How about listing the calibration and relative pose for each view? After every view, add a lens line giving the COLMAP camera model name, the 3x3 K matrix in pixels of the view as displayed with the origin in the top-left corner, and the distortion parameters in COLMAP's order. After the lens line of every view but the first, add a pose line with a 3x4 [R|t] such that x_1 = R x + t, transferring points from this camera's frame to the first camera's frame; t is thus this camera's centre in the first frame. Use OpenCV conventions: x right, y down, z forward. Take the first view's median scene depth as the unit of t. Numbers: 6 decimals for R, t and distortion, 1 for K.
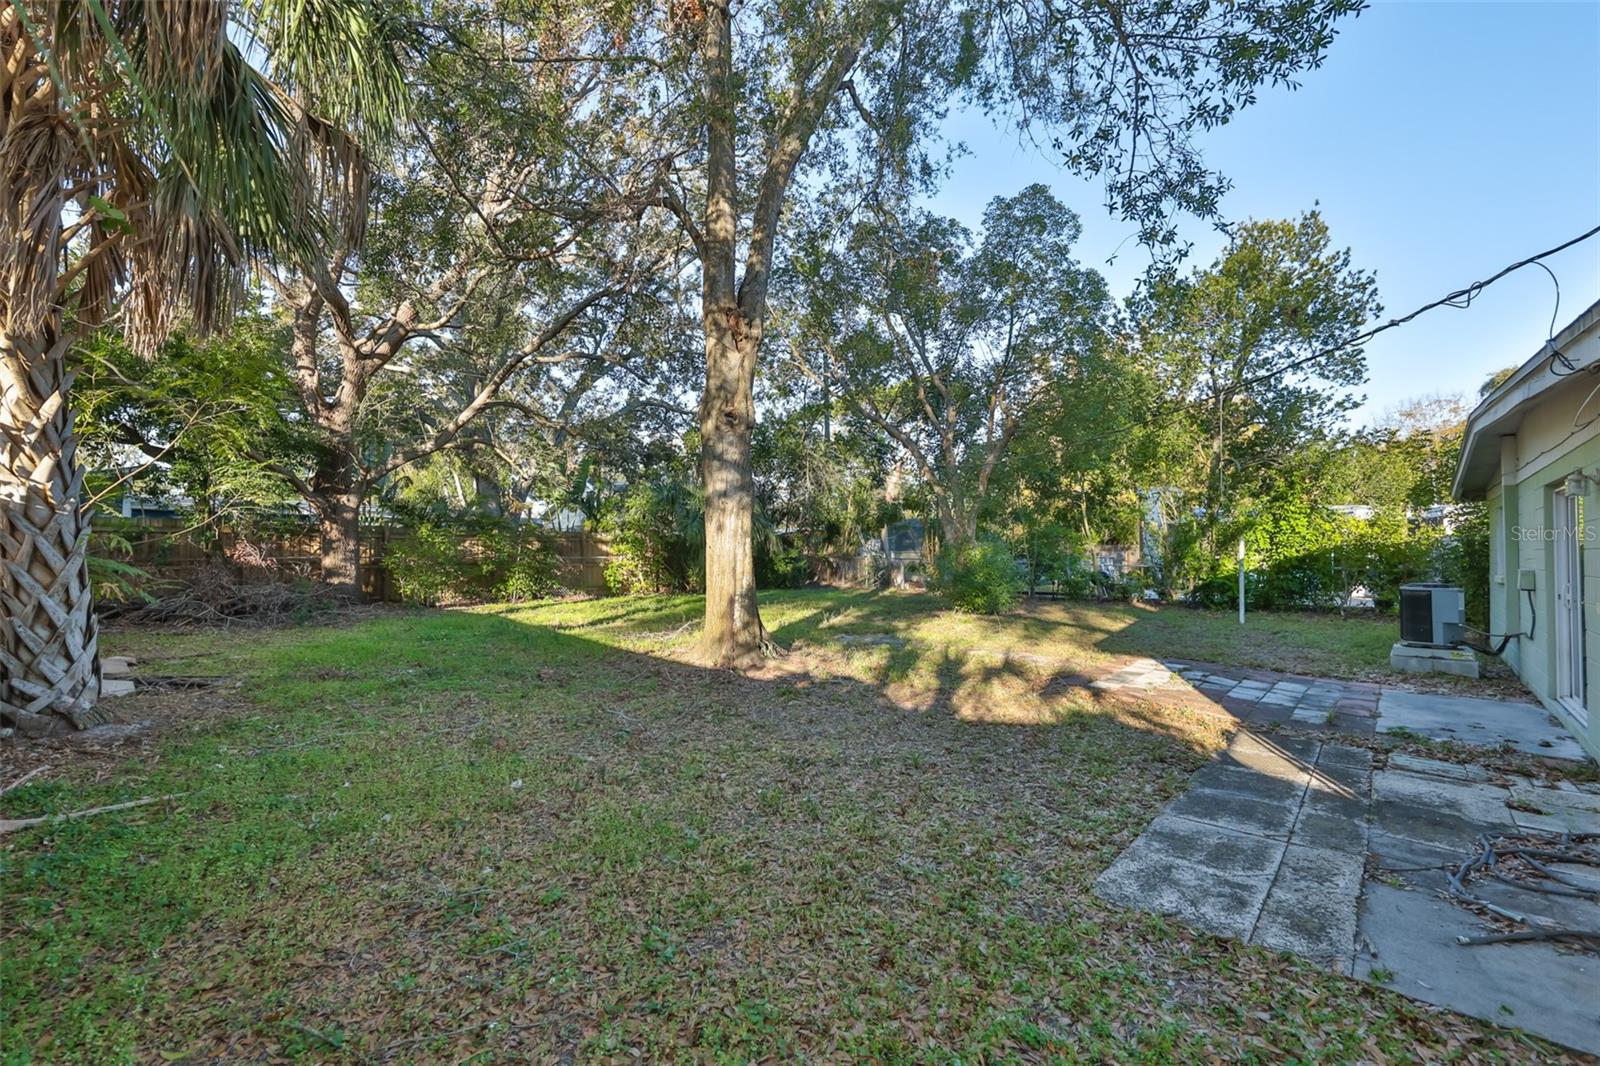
lens RADIAL K [[671.6, 0, 796.7], [0, 671.6, 528.0], [0, 0, 1]] dist [-0.000741, 0.000103]
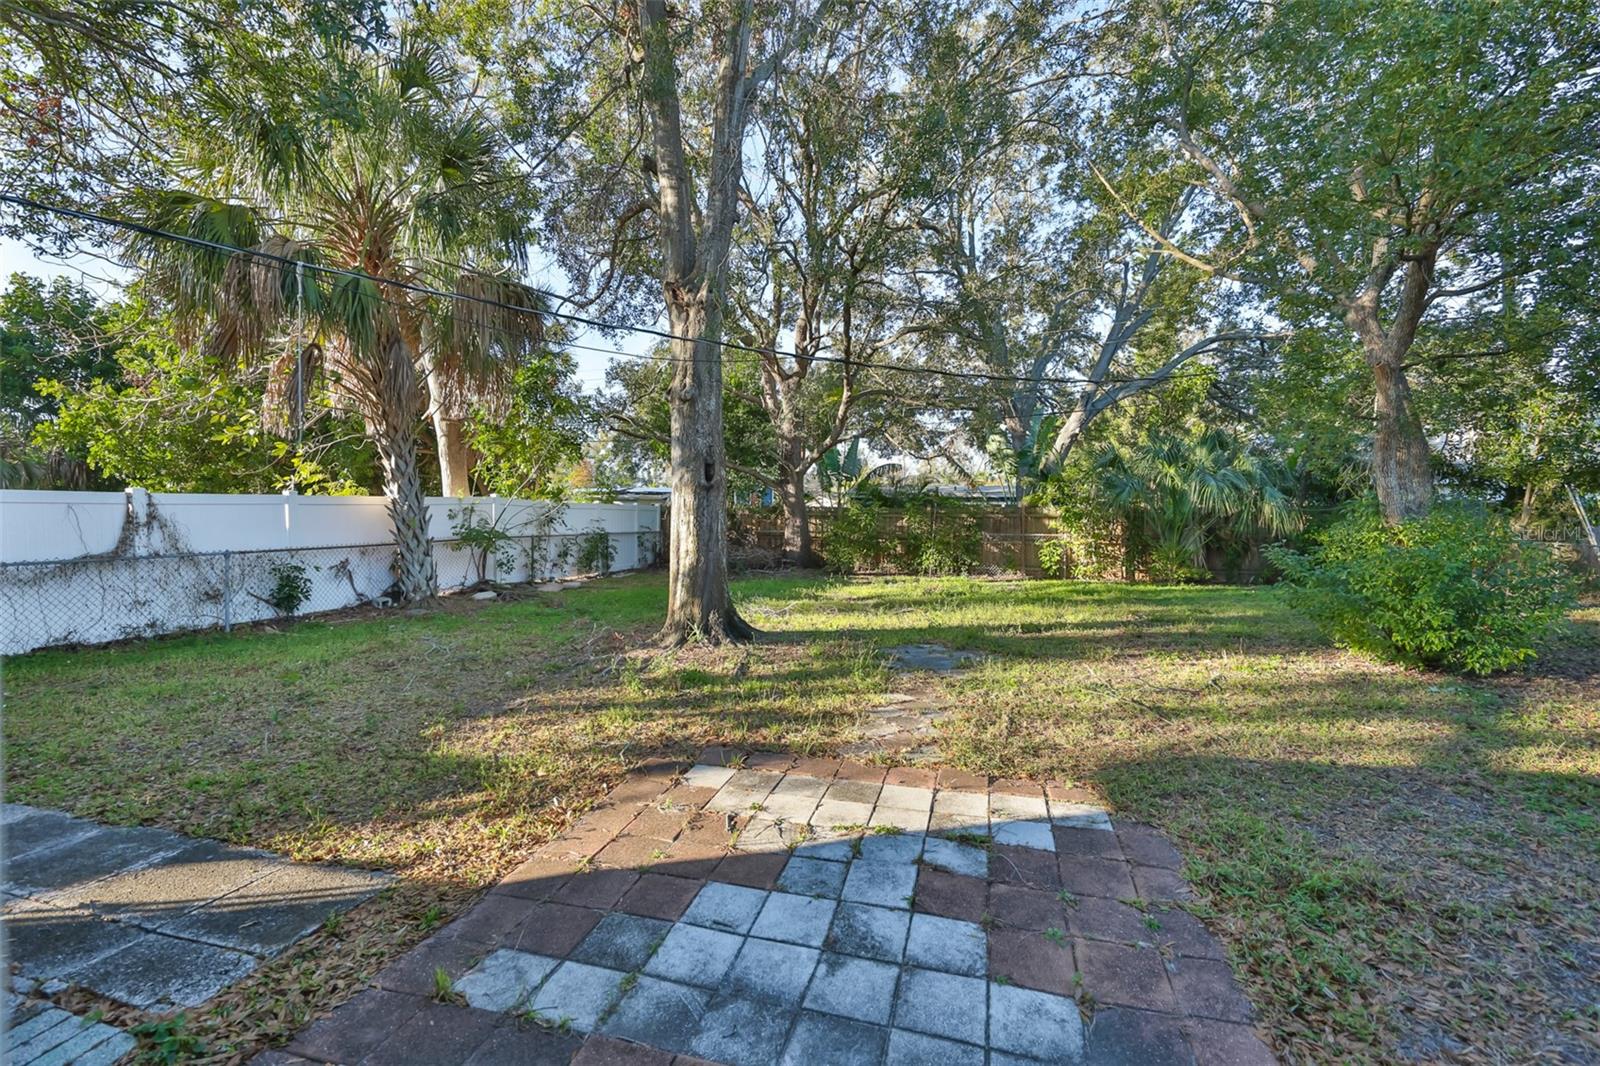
lens RADIAL K [[671.6, 0, 796.7], [0, 671.6, 528.0], [0, 0, 1]] dist [-0.000741, 0.000103]
pose [[0.445970, 0.008356, -0.895009, 0.508262], [0.025475, 0.999433, 0.022025, 0.008792], [0.894685, -0.032622, 0.445504, 0.422166]]
